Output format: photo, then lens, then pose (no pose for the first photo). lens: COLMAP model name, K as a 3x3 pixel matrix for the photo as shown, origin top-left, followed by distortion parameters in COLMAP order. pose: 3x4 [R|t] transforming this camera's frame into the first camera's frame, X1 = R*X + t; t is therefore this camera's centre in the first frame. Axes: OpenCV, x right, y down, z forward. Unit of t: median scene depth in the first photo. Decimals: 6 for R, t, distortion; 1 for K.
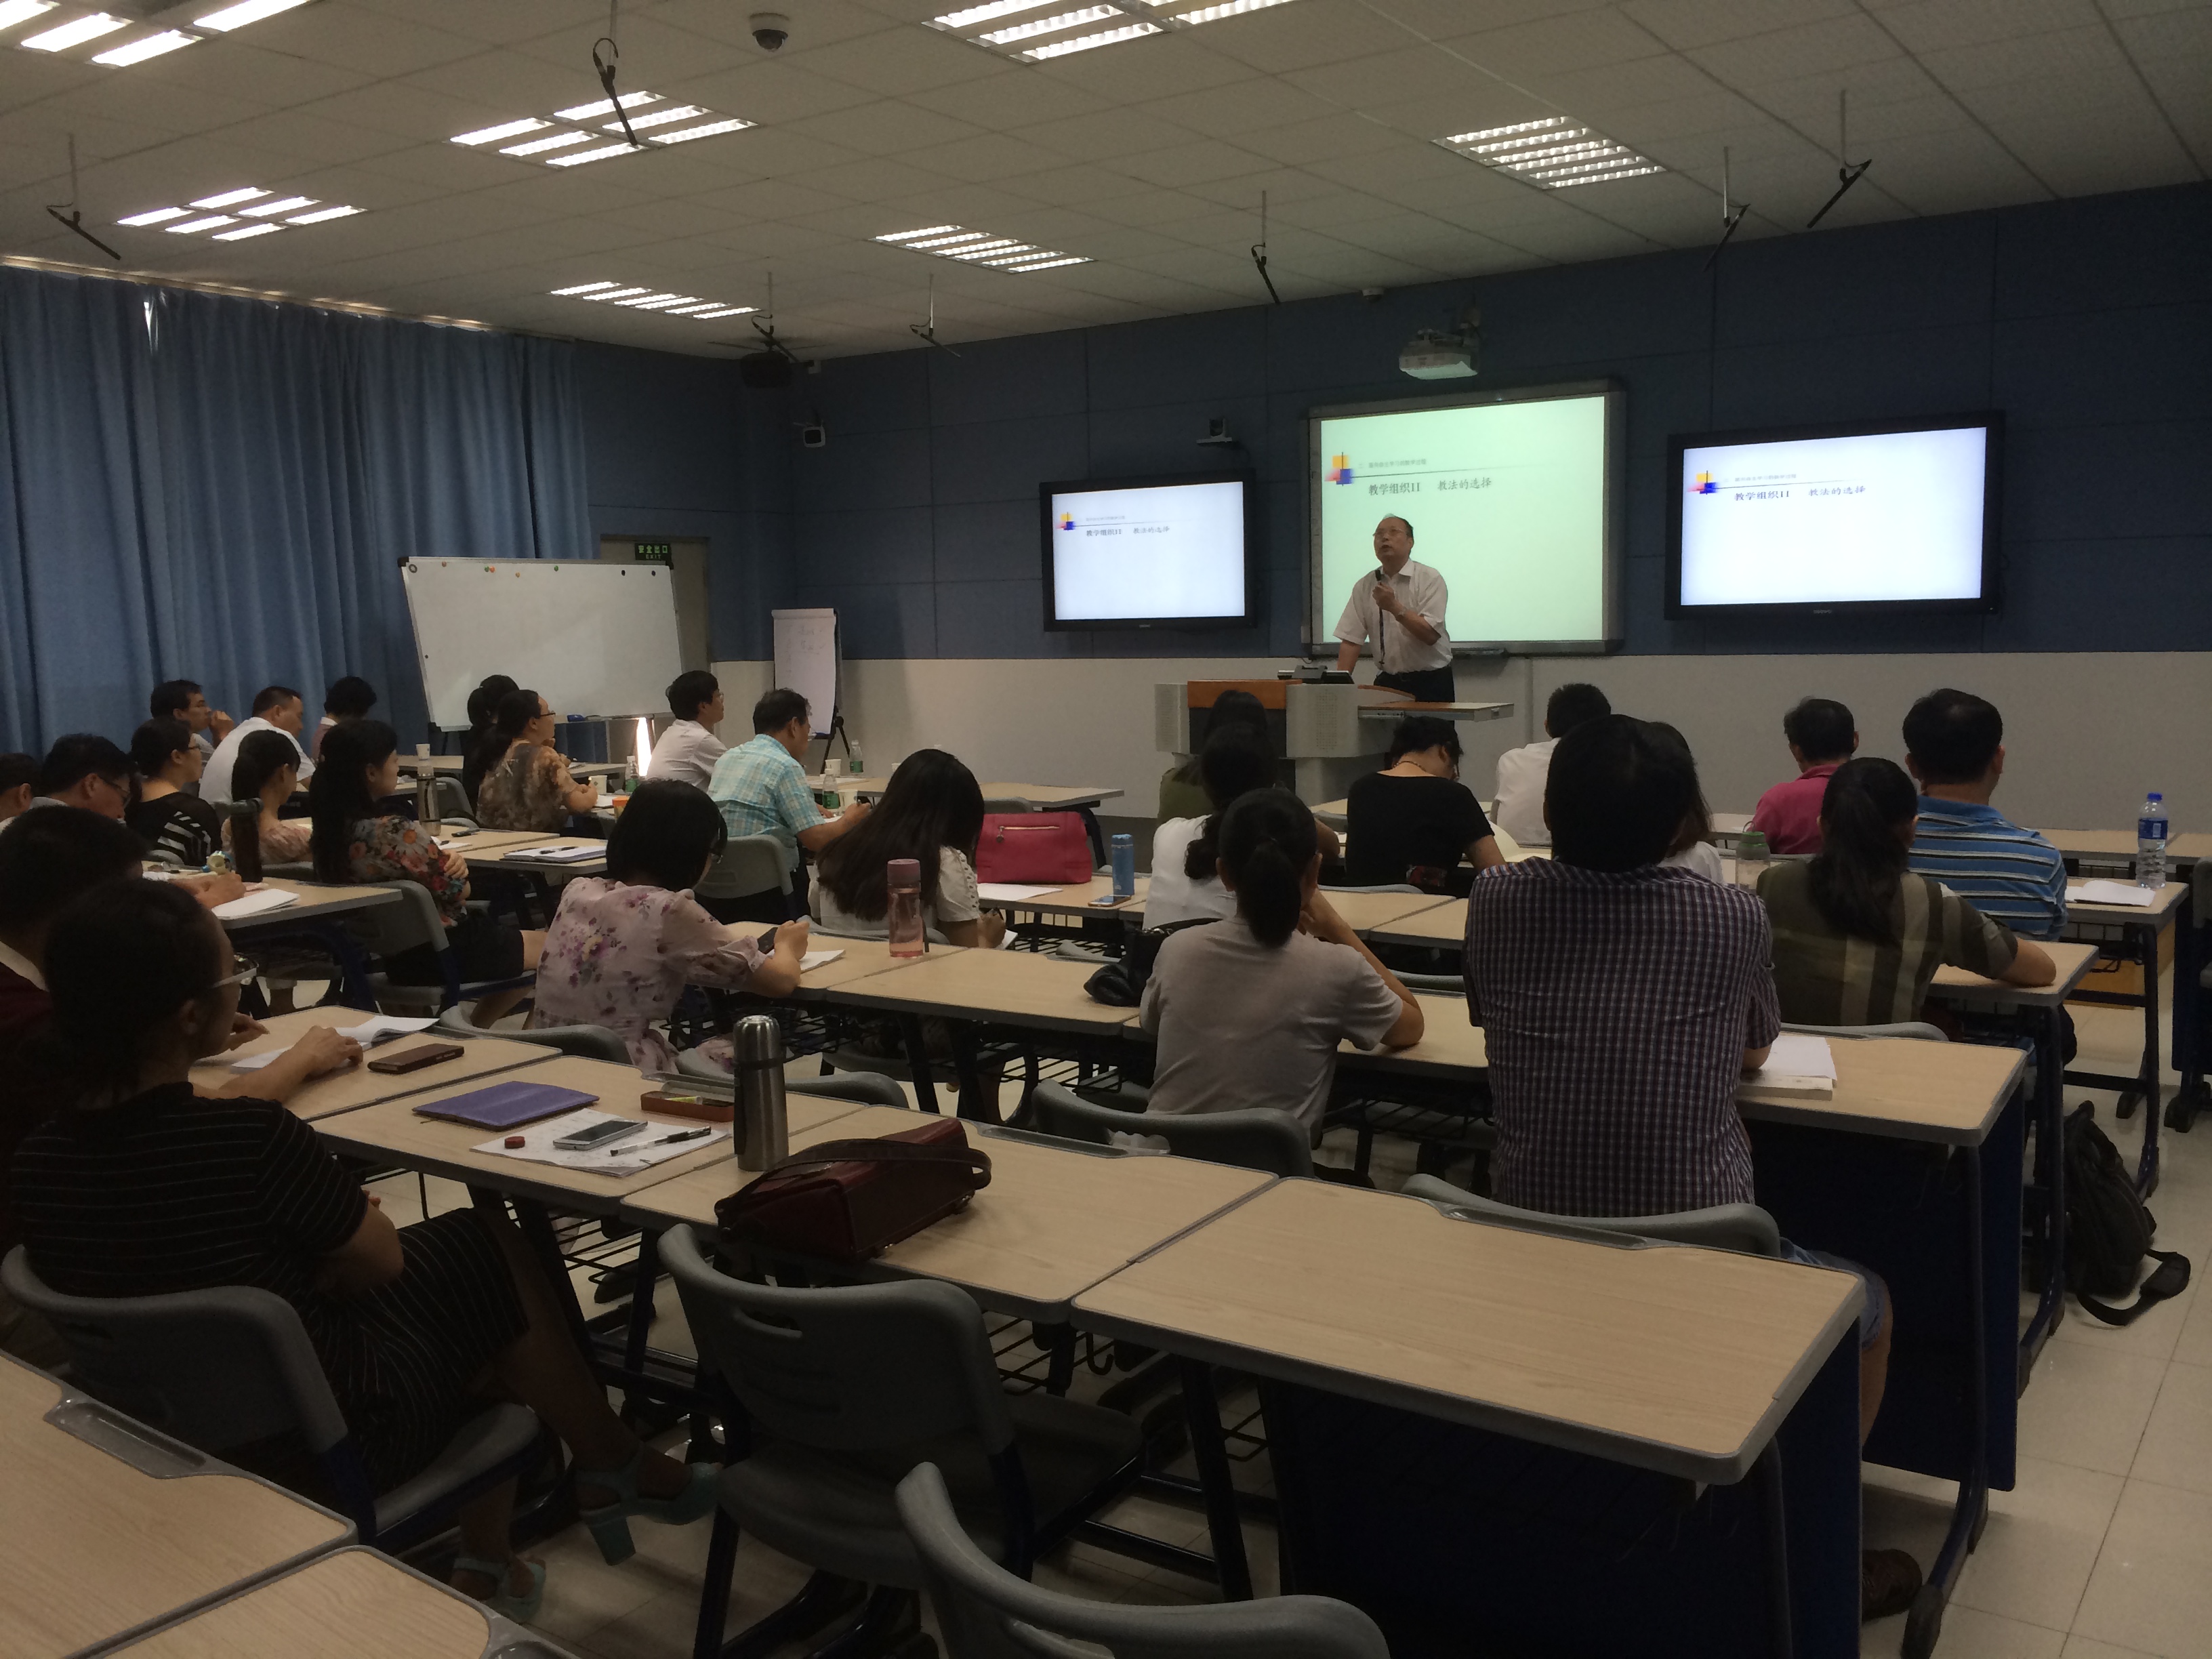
lens RADIAL K [[1895.0, 0, 1109.8], [0, 1895.0, 801.5], [0, 0, 1]] dist [0.098237, -0.154809]
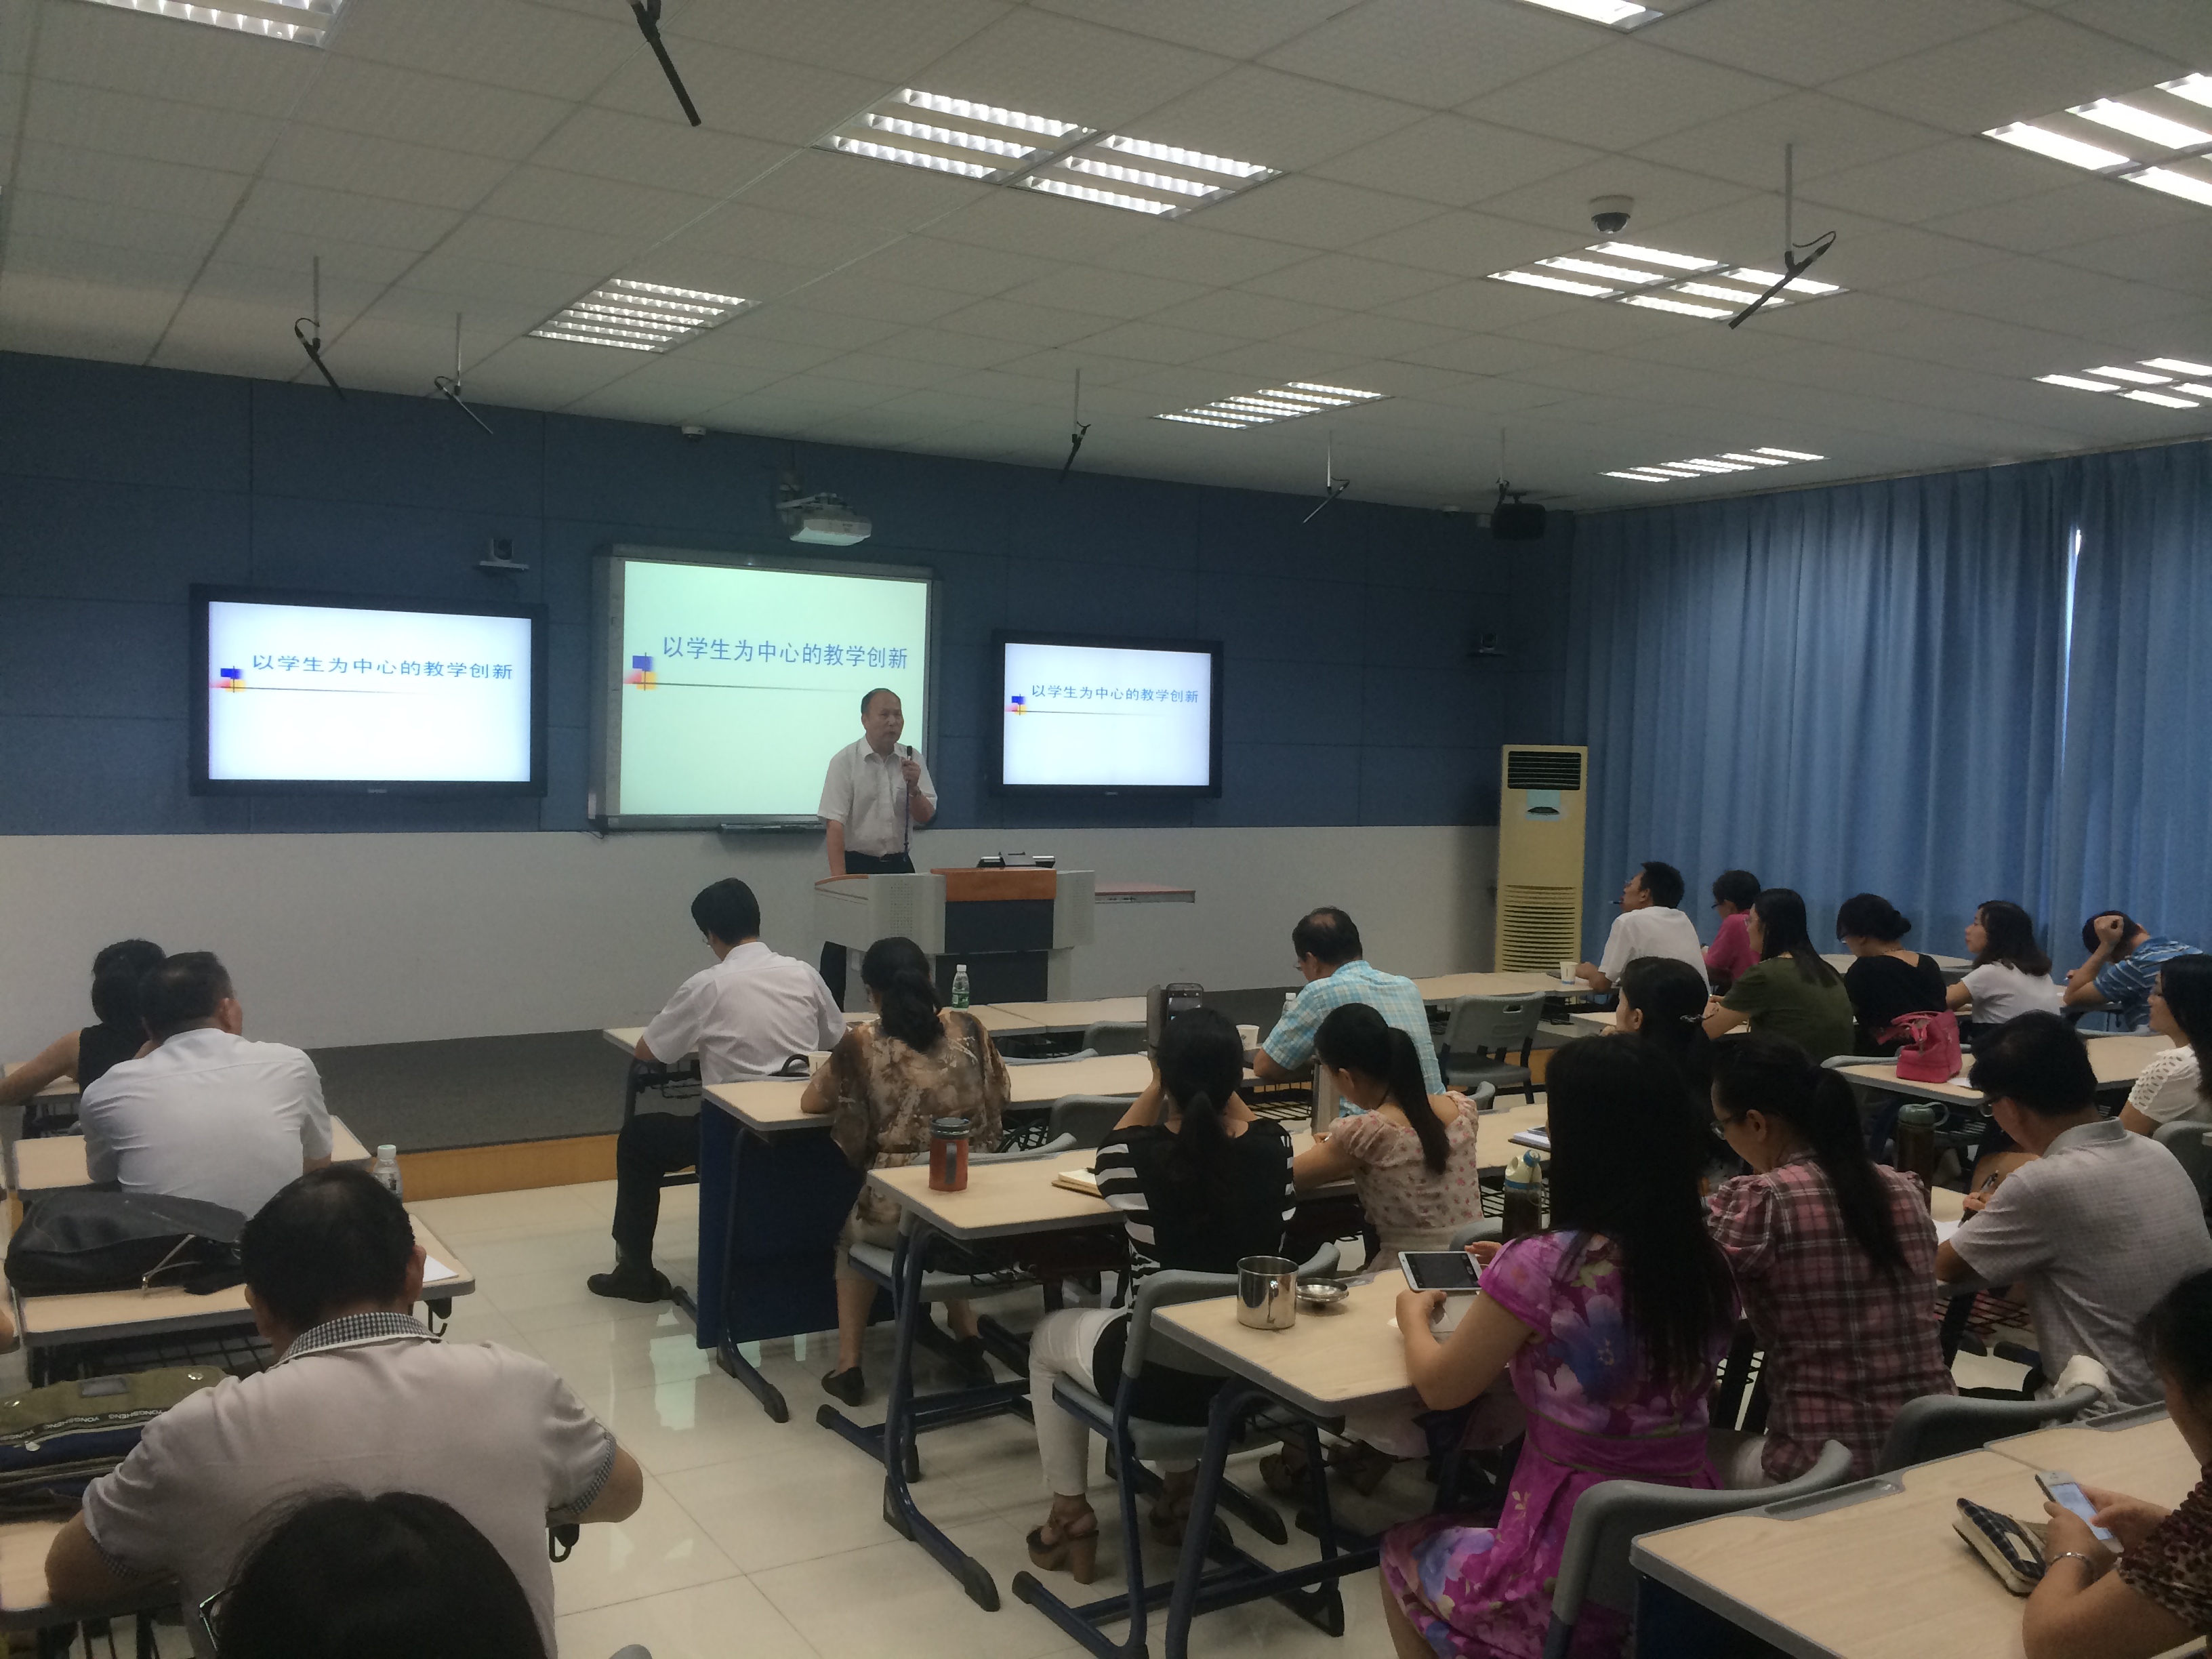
lens RADIAL K [[1895.0, 0, 1109.8], [0, 1895.0, 801.5], [0, 0, 1]] dist [0.098237, -0.154809]
pose [[0.392141, -0.000197, 0.919905, -0.683914], [0.060820, 0.997817, -0.025713, -0.061943], [-0.917892, 0.066032, 0.391297, 0.526699]]
